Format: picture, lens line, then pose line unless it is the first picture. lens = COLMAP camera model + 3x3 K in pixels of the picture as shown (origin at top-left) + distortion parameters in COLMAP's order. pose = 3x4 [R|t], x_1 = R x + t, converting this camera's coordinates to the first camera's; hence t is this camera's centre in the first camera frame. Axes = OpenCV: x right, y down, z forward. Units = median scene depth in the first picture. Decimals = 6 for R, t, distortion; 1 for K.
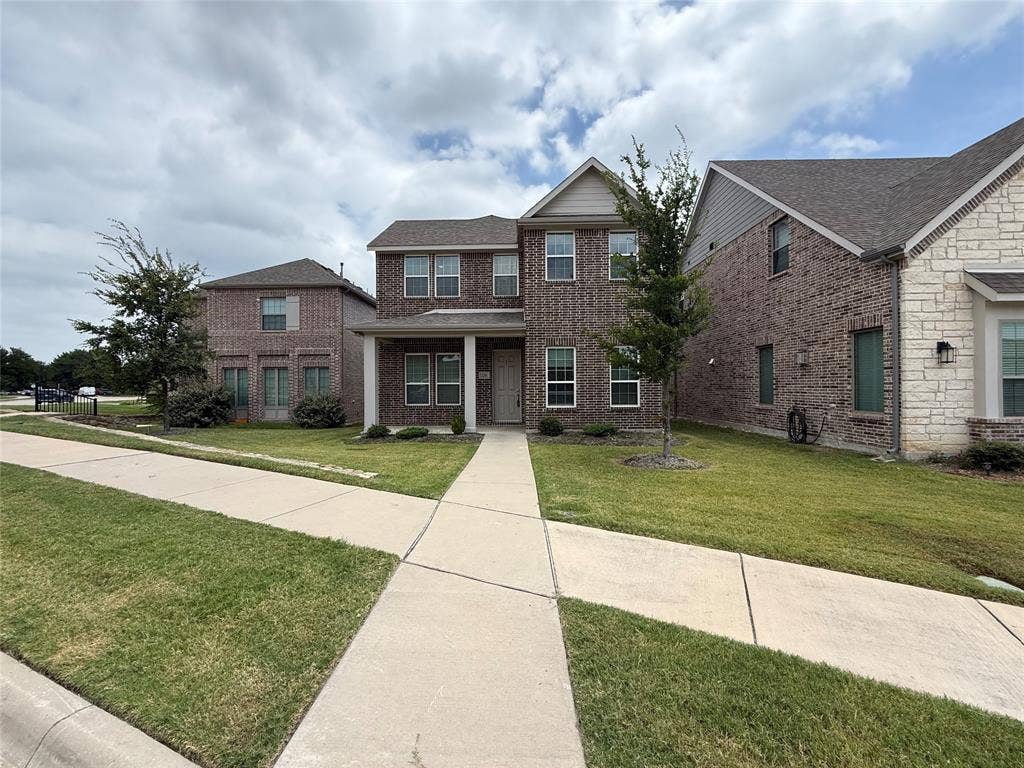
lens RADIAL K [[408.4, 0, 511.1], [0, 408.4, 385.1], [0, 0, 1]] dist [0.000418, 0.000138]
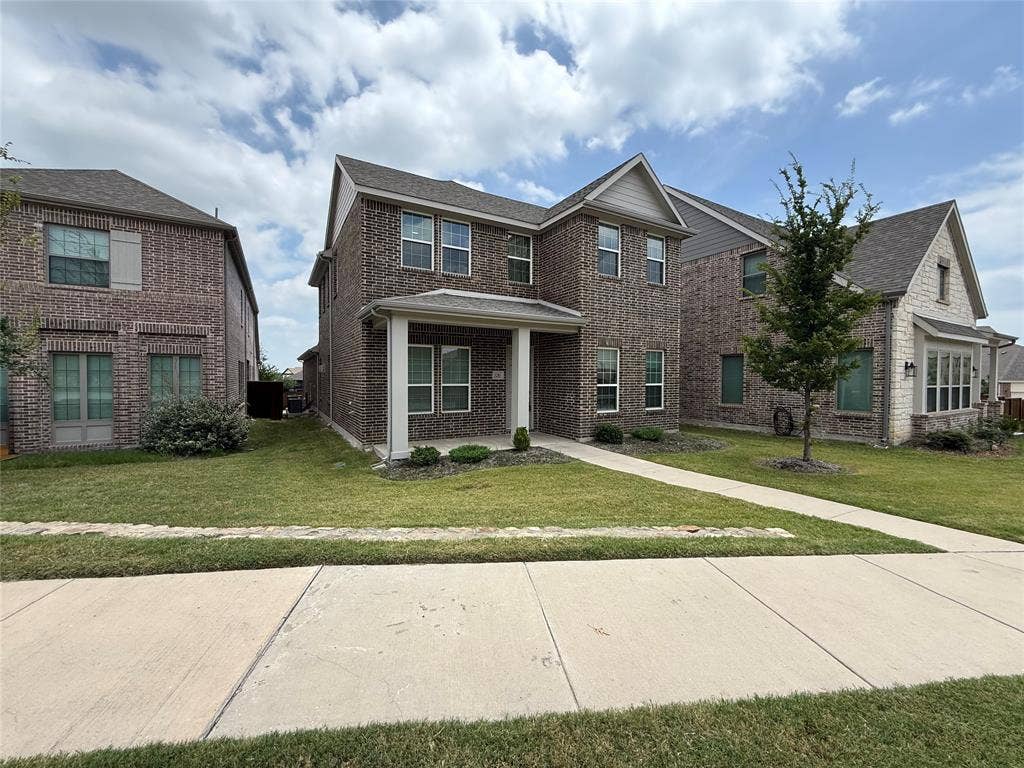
lens RADIAL K [[408.4, 0, 513.2], [0, 408.4, 385.1], [0, 0, 1]] dist [0.000418, 0.000138]
pose [[0.852890, -0.000199, 0.522091, -0.534737], [-0.010965, 0.999773, 0.018293, -0.021793], [-0.521976, -0.021326, 0.852694, 0.305116]]
